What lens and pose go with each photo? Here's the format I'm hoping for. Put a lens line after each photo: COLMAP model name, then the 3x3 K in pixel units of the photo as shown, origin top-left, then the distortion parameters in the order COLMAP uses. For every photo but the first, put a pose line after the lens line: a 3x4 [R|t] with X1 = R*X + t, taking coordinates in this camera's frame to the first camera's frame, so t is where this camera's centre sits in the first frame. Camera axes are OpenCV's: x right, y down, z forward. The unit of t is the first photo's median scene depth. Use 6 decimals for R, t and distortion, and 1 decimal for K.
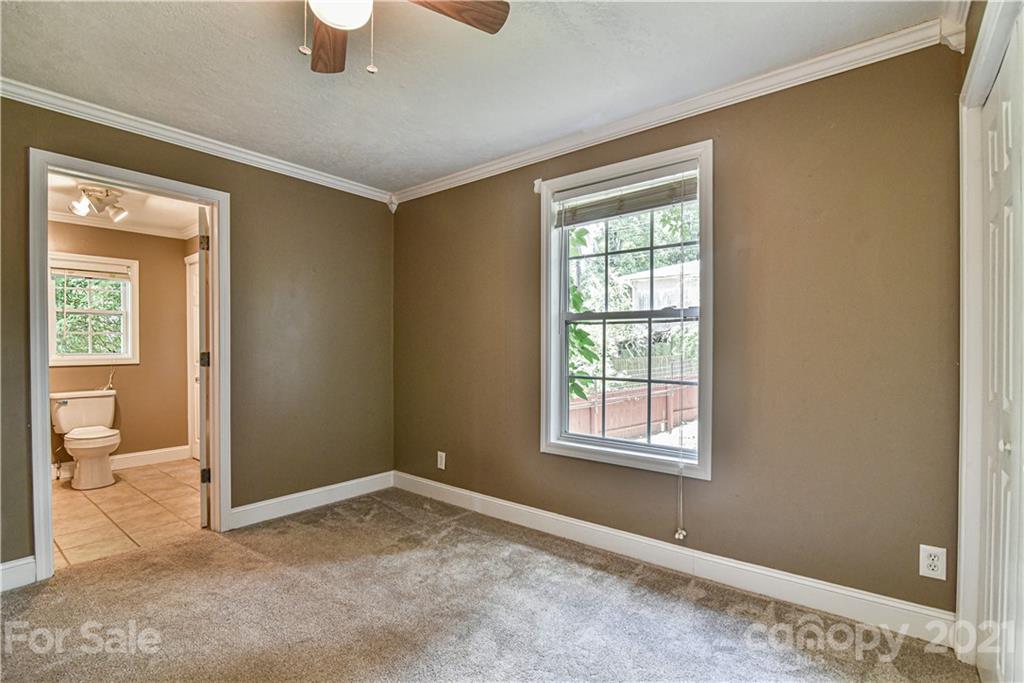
lens RADIAL K [[478.6, 0, 512.0], [0, 478.6, 341.5], [0, 0, 1]] dist [-0.011202, -0.000608]
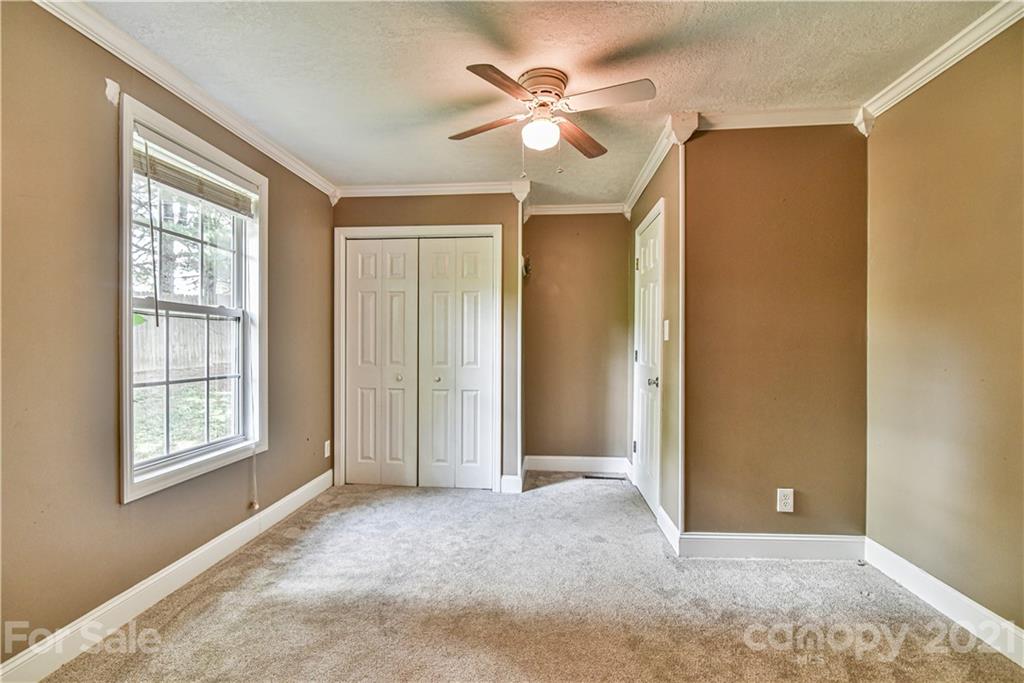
lens RADIAL K [[478.6, 0, 512.0], [0, 478.6, 341.5], [0, 0, 1]] dist [-0.011202, -0.000608]
pose [[-0.564600, 0.004035, 0.825355, -0.868381], [-0.004409, 0.999959, -0.007904, 0.011225], [-0.825353, -0.008102, -0.564559, 1.038177]]
